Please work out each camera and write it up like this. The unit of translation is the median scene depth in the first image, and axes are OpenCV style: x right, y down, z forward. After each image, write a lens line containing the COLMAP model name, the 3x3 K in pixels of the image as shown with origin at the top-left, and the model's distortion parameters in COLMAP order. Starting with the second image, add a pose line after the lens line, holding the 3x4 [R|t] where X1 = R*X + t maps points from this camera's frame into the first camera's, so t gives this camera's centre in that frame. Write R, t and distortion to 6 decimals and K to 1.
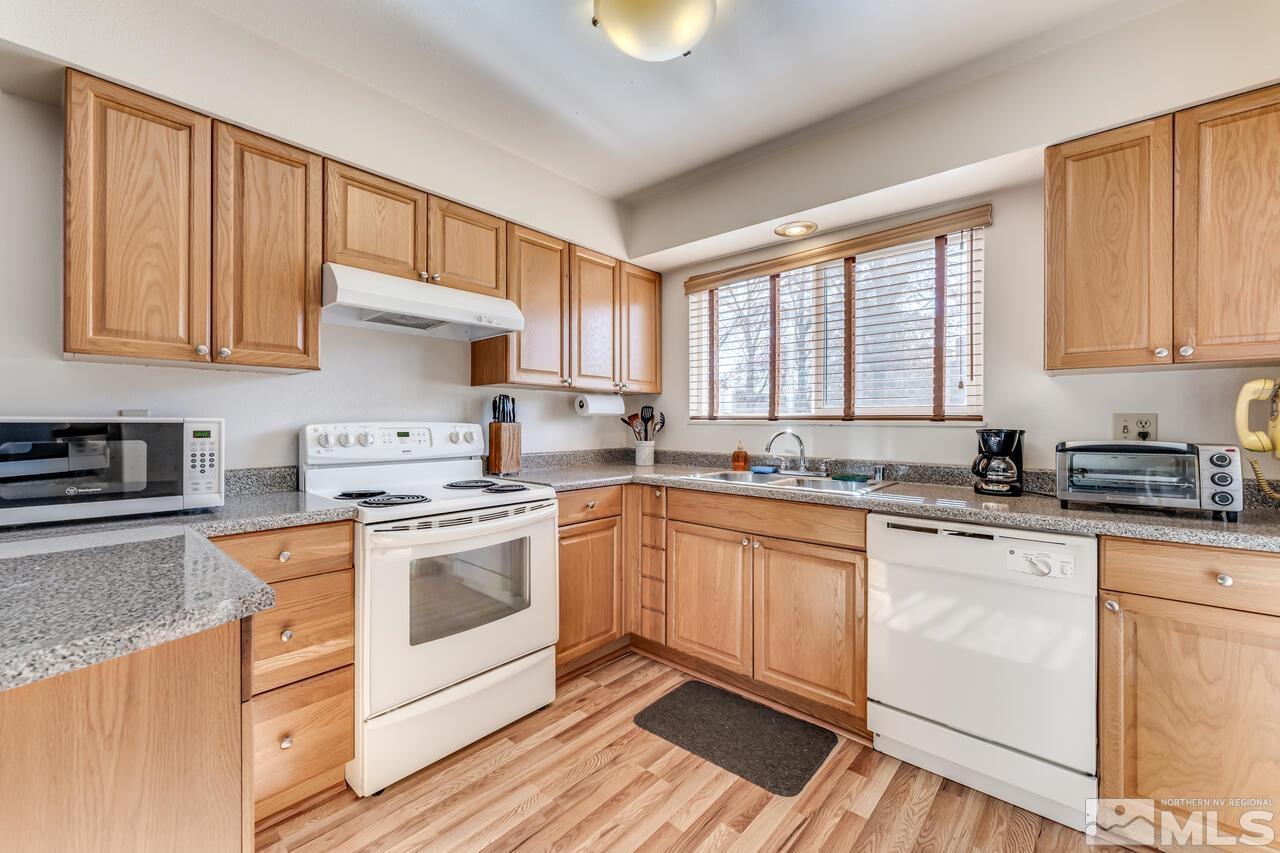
lens RADIAL K [[514.4, 0, 637.0], [0, 514.4, 420.7], [0, 0, 1]] dist [0.000481, -0.000127]
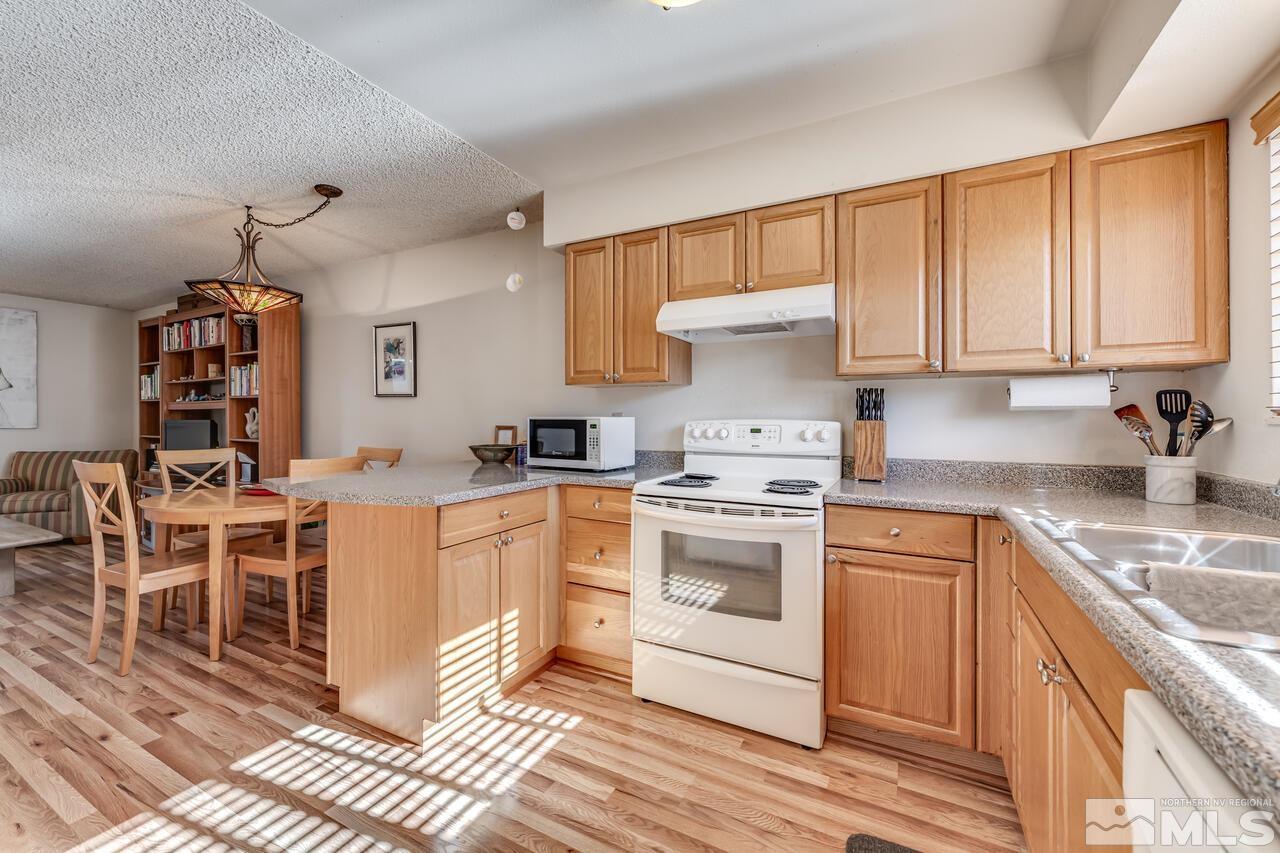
lens RADIAL K [[514.4, 0, 632.4], [0, 514.4, 413.0], [0, 0, 1]] dist [0.000481, -0.000127]
pose [[0.231367, -0.012960, -0.972780, 0.626980], [0.000945, 0.999914, -0.013097, 0.002959], [0.972866, 0.002111, 0.231359, 0.530329]]
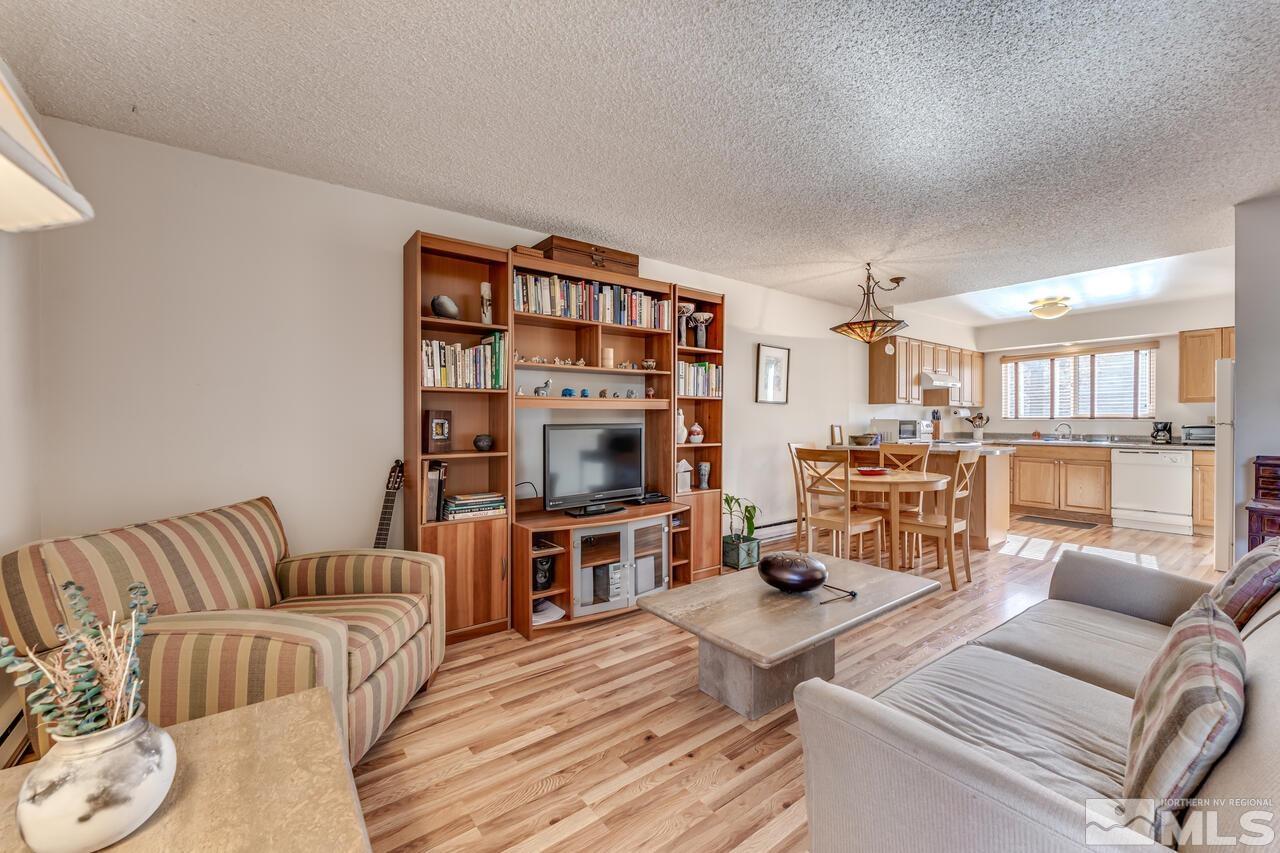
lens RADIAL K [[514.4, 0, 631.5], [0, 514.4, 422.0], [0, 0, 1]] dist [0.000481, -0.000127]
pose [[0.979360, -0.003837, -0.202089, -1.596664], [0.004897, 0.999977, 0.004746, -0.011039], [0.202066, -0.005638, 0.979356, -2.383934]]
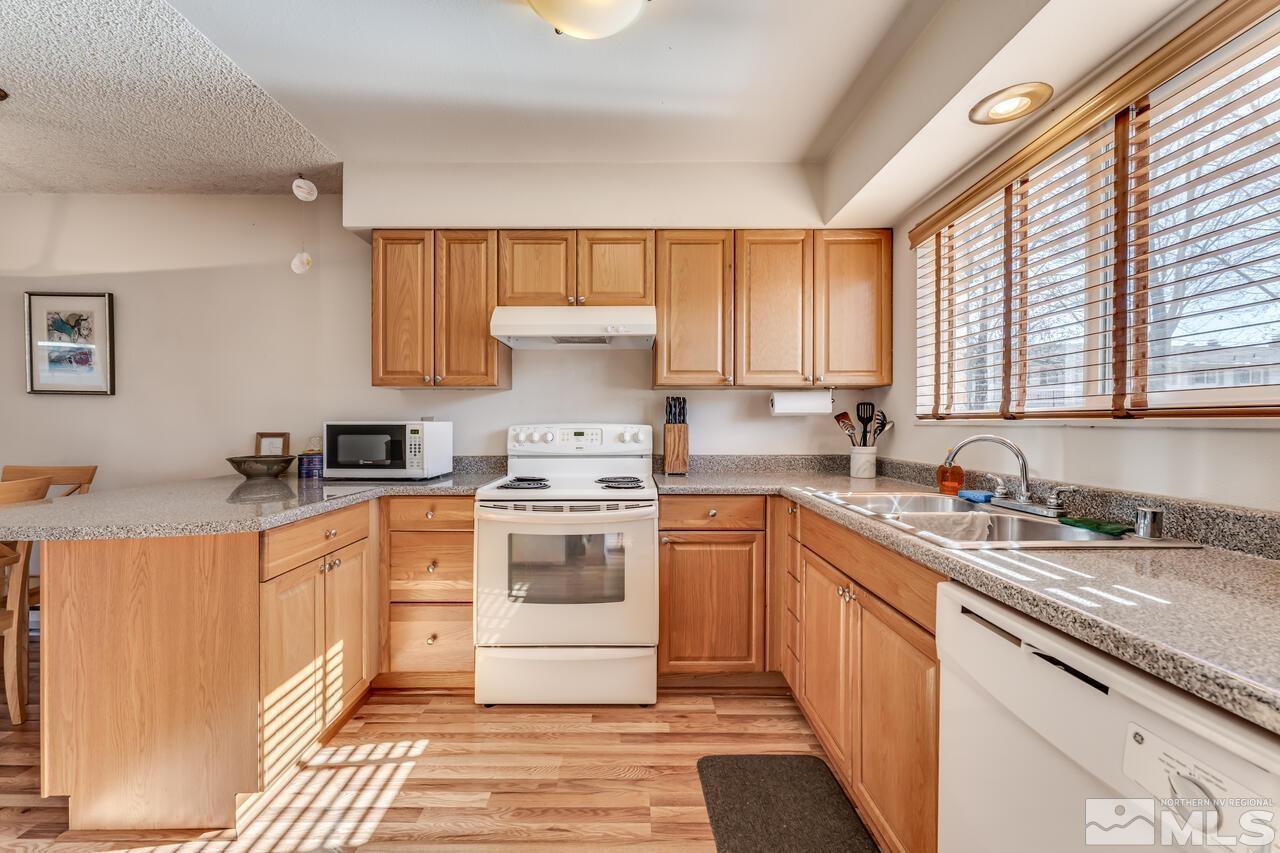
lens RADIAL K [[514.4, 0, 630.3], [0, 514.4, 422.3], [0, 0, 1]] dist [0.000481, -0.000127]
pose [[0.661064, -0.005049, -0.750313, 0.581690], [0.005893, 0.999981, -0.001538, 0.002320], [0.750306, -0.003405, 0.661081, 0.323965]]
